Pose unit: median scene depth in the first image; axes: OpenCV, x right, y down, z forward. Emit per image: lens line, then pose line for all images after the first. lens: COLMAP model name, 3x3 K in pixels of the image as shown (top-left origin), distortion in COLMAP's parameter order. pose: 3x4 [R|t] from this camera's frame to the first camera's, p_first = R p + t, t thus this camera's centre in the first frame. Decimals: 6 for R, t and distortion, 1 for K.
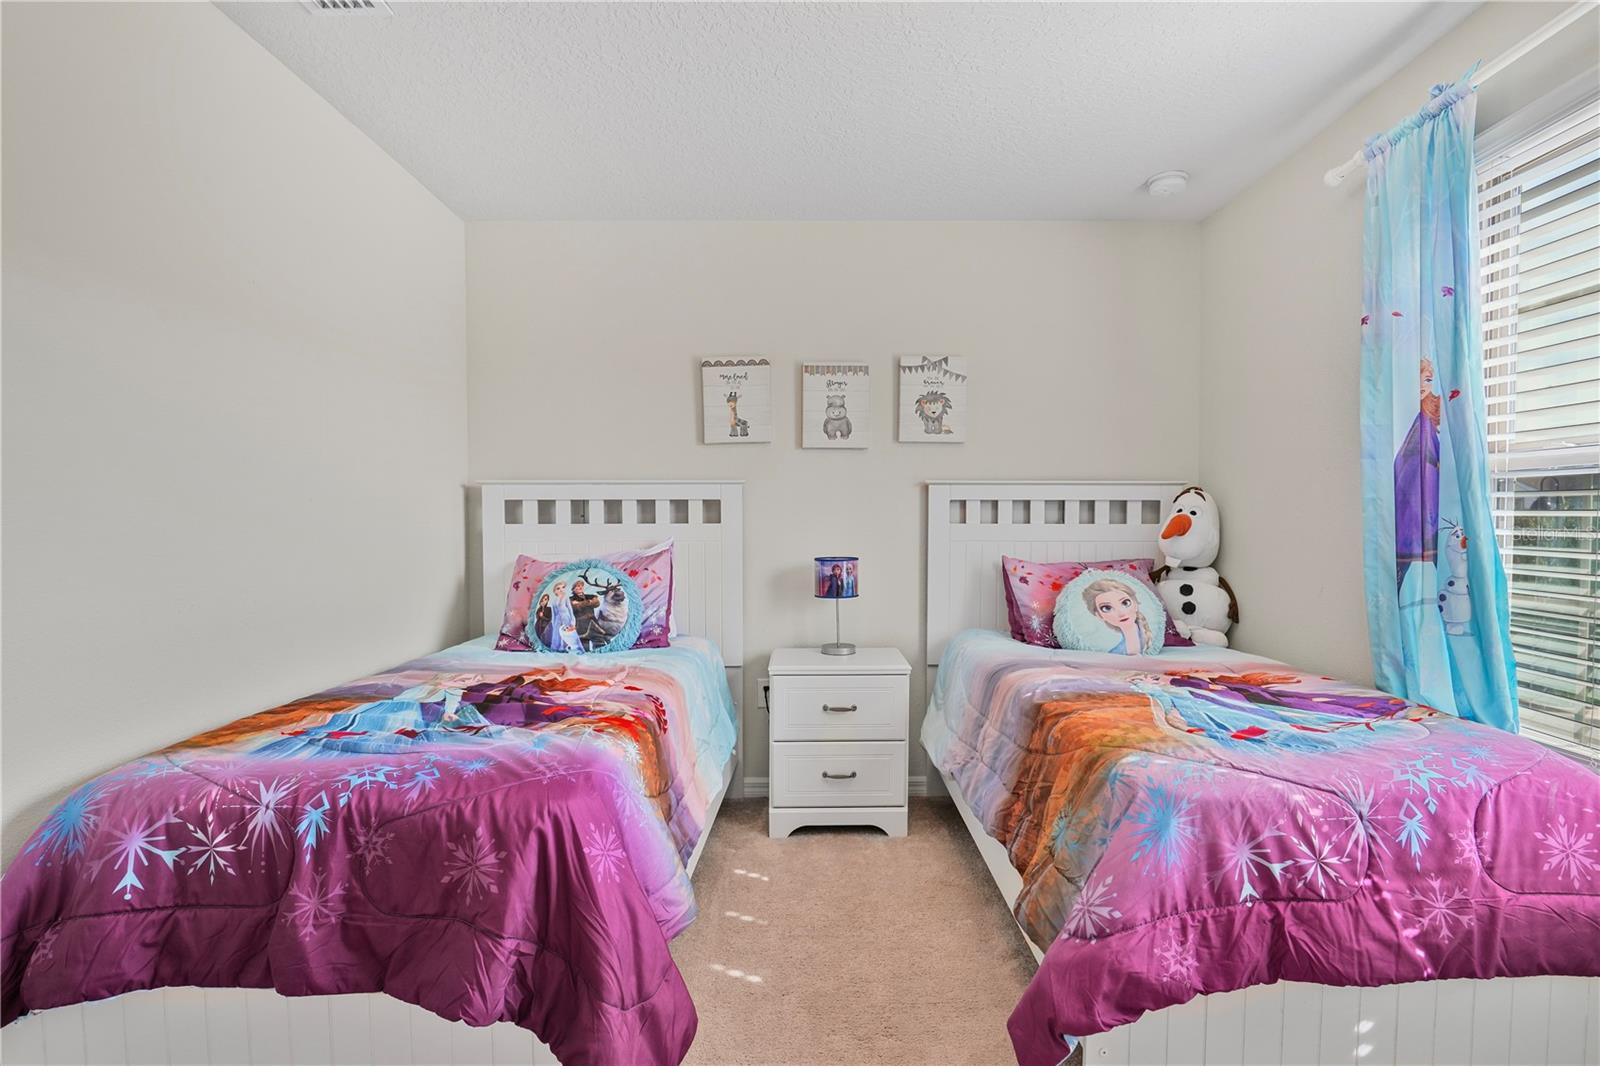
lens RADIAL K [[806.4, 0, 801.4], [0, 806.4, 550.7], [0, 0, 1]] dist [-0.023615, -0.000115]
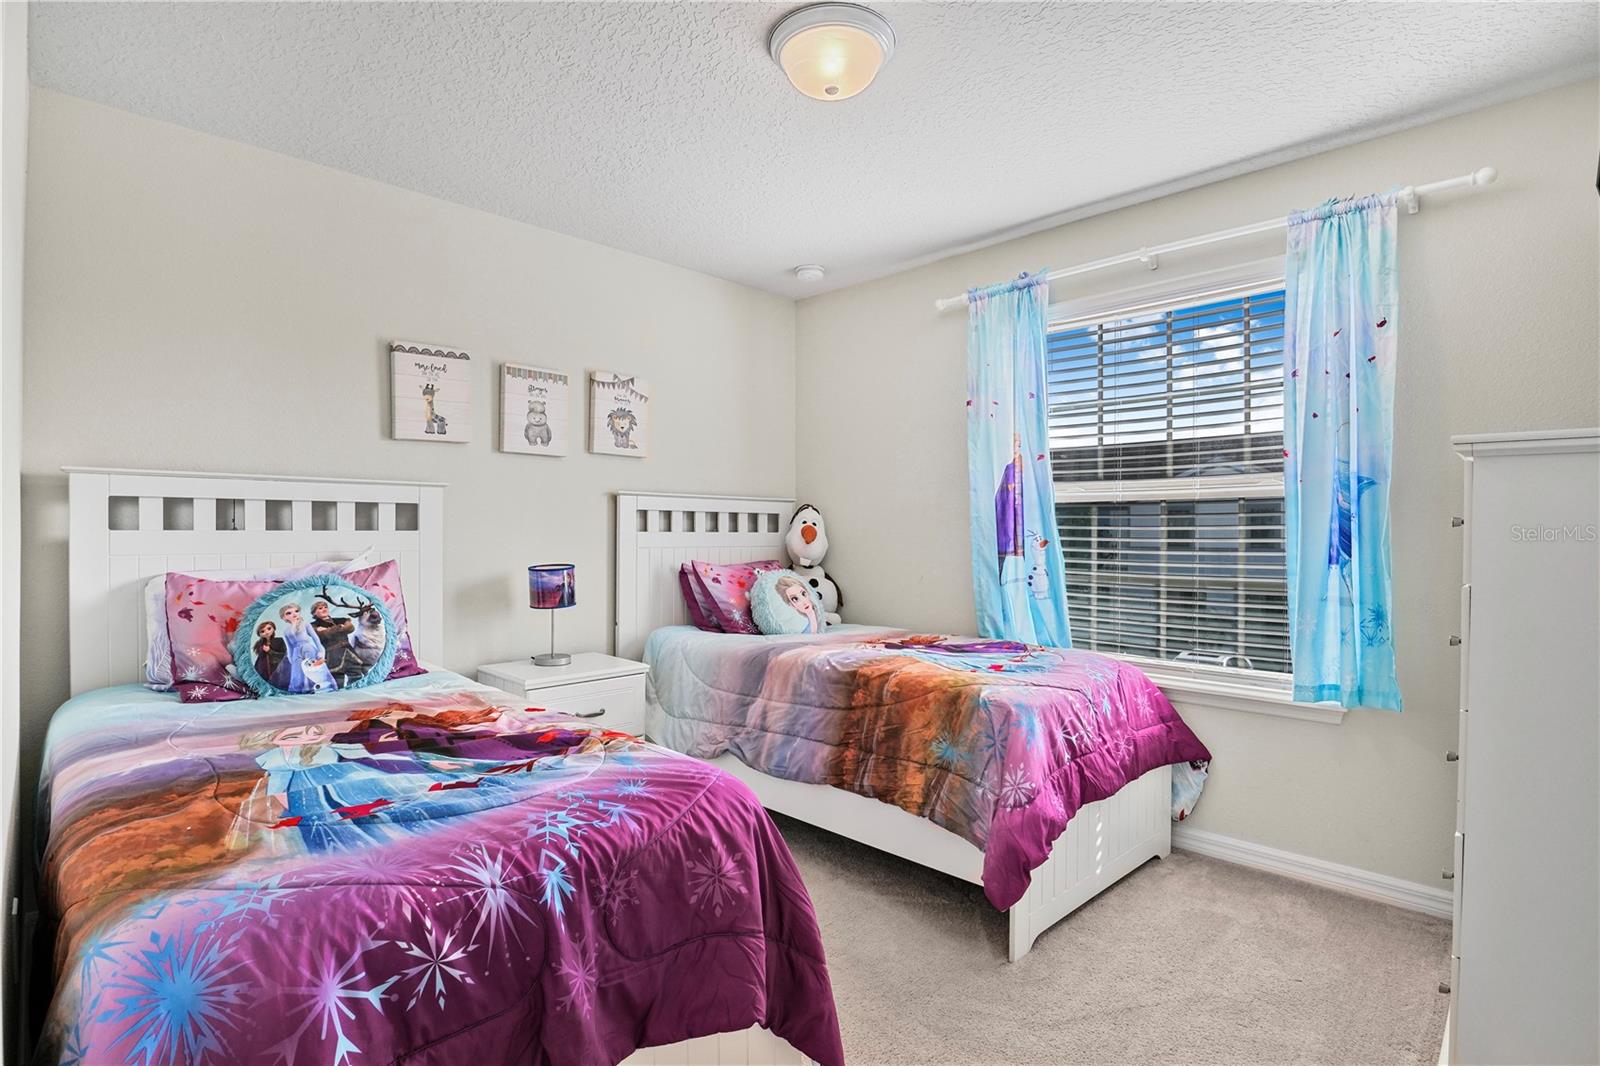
lens RADIAL K [[797.9, 0, 800.0], [0, 797.9, 533.0], [0, 0, 1]] dist [-0.005067, -0.009139]
pose [[0.710341, 0.002236, 0.703855, -0.501052], [0.019474, 0.999550, -0.022829, -0.003545], [-0.703589, 0.029923, 0.709977, 0.102856]]
